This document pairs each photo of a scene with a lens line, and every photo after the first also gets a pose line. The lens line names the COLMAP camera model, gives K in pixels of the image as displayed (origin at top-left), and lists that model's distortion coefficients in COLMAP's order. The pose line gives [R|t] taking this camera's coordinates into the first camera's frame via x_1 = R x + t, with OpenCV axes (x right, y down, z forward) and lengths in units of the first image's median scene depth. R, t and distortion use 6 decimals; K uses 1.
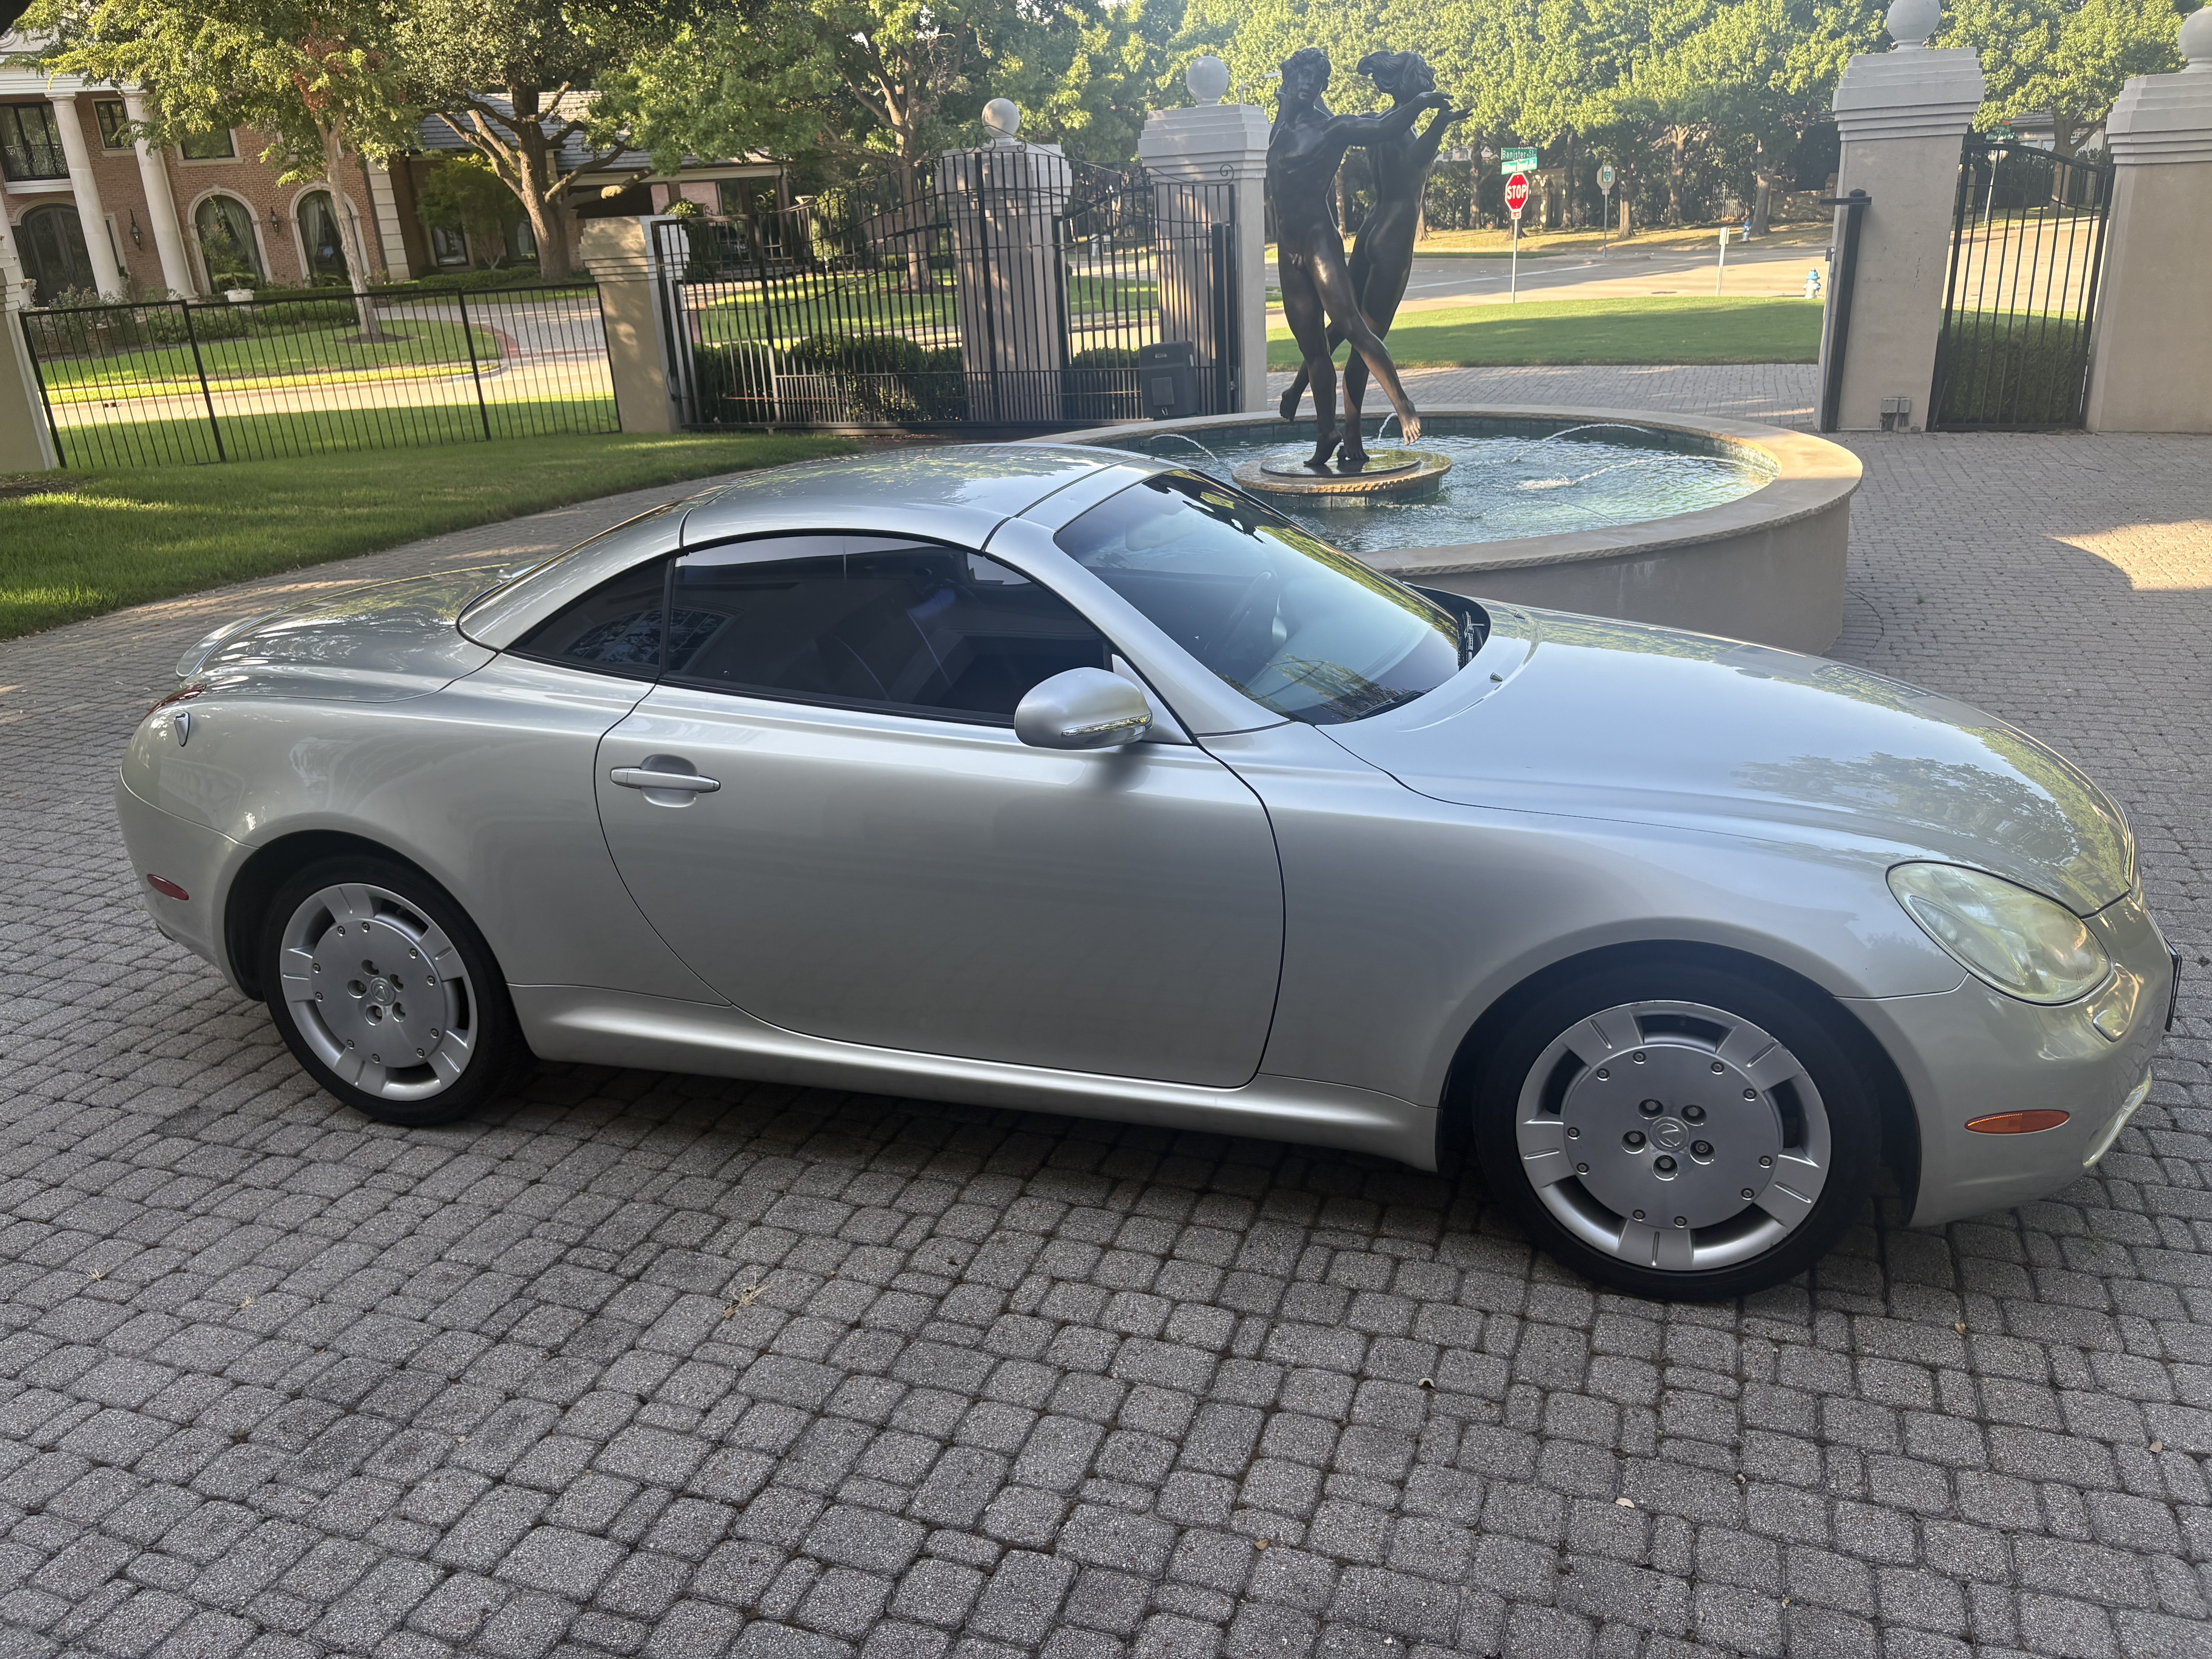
lens RADIAL K [[1681.4, 0, 1106.0], [0, 1681.4, 829.5], [0, 0, 1]] dist [0.064989, -0.079285]
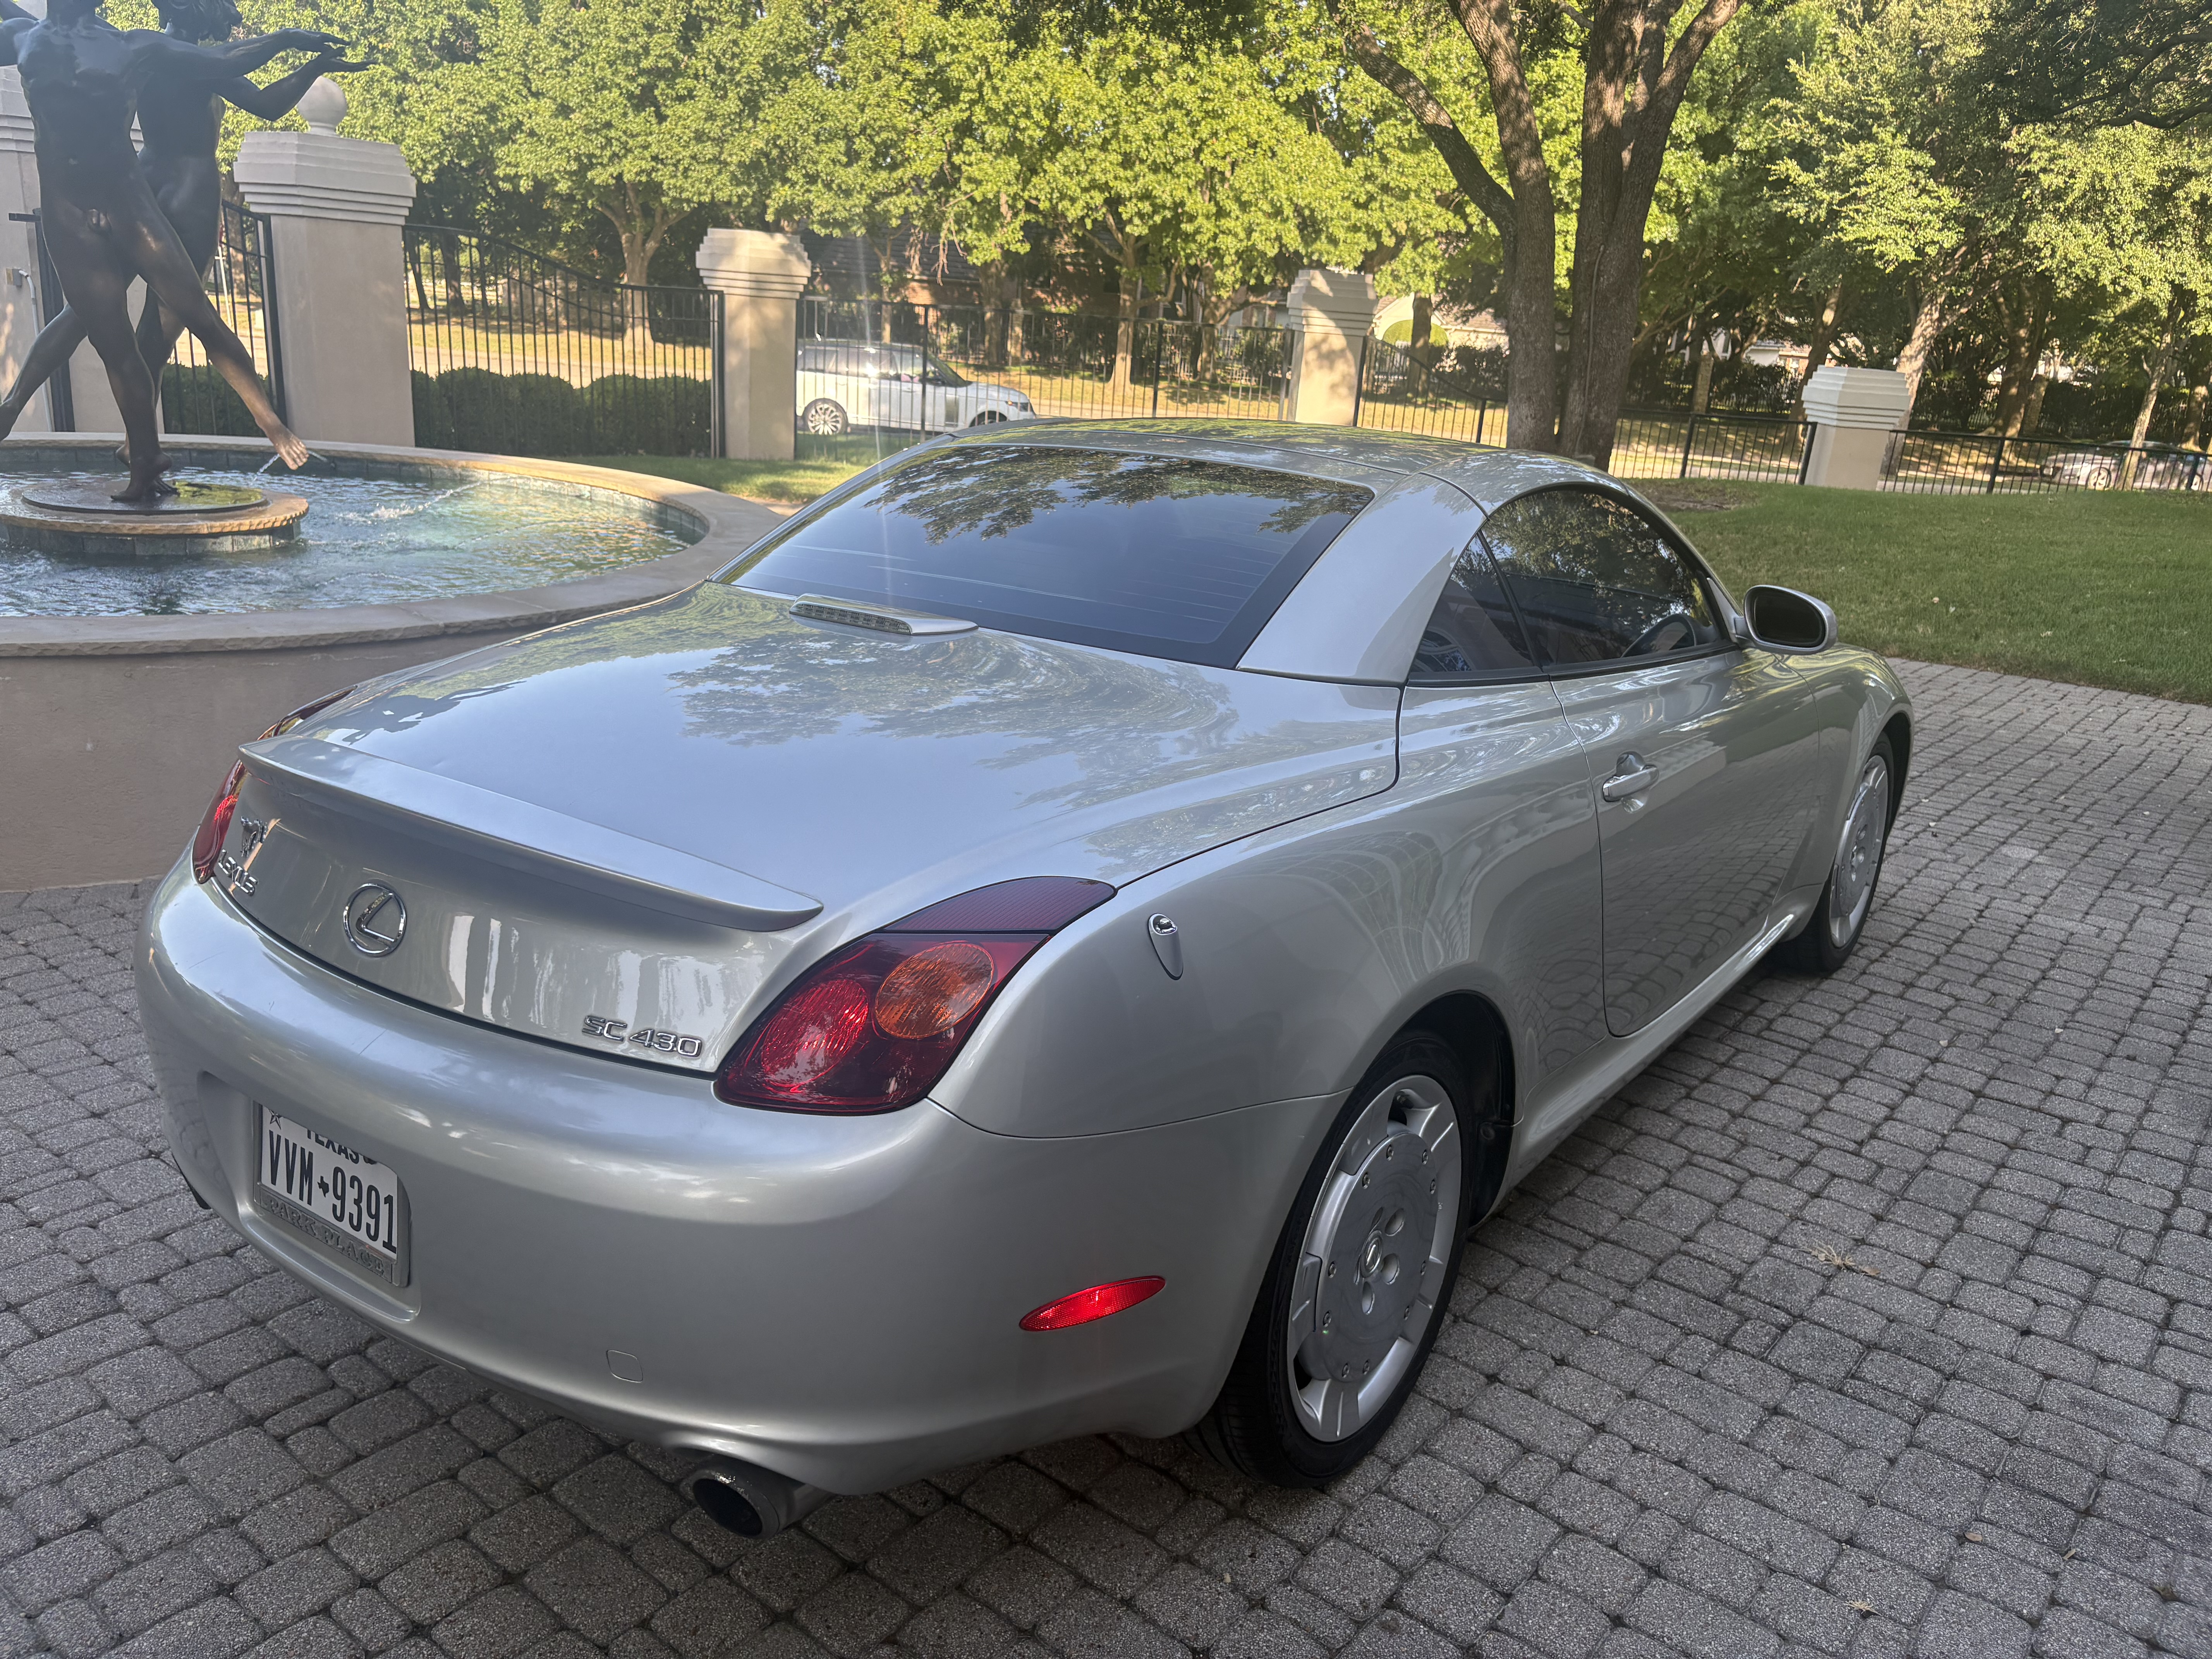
lens RADIAL K [[1690.2, 0, 1114.0], [0, 1690.2, 818.8], [0, 0, 1]] dist [0.026981, 0.006075]
pose [[0.314275, -0.207241, 0.926435, -0.191771], [0.248003, 0.959916, 0.130600, -0.031508], [-0.916366, 0.188714, 0.353074, 0.158819]]
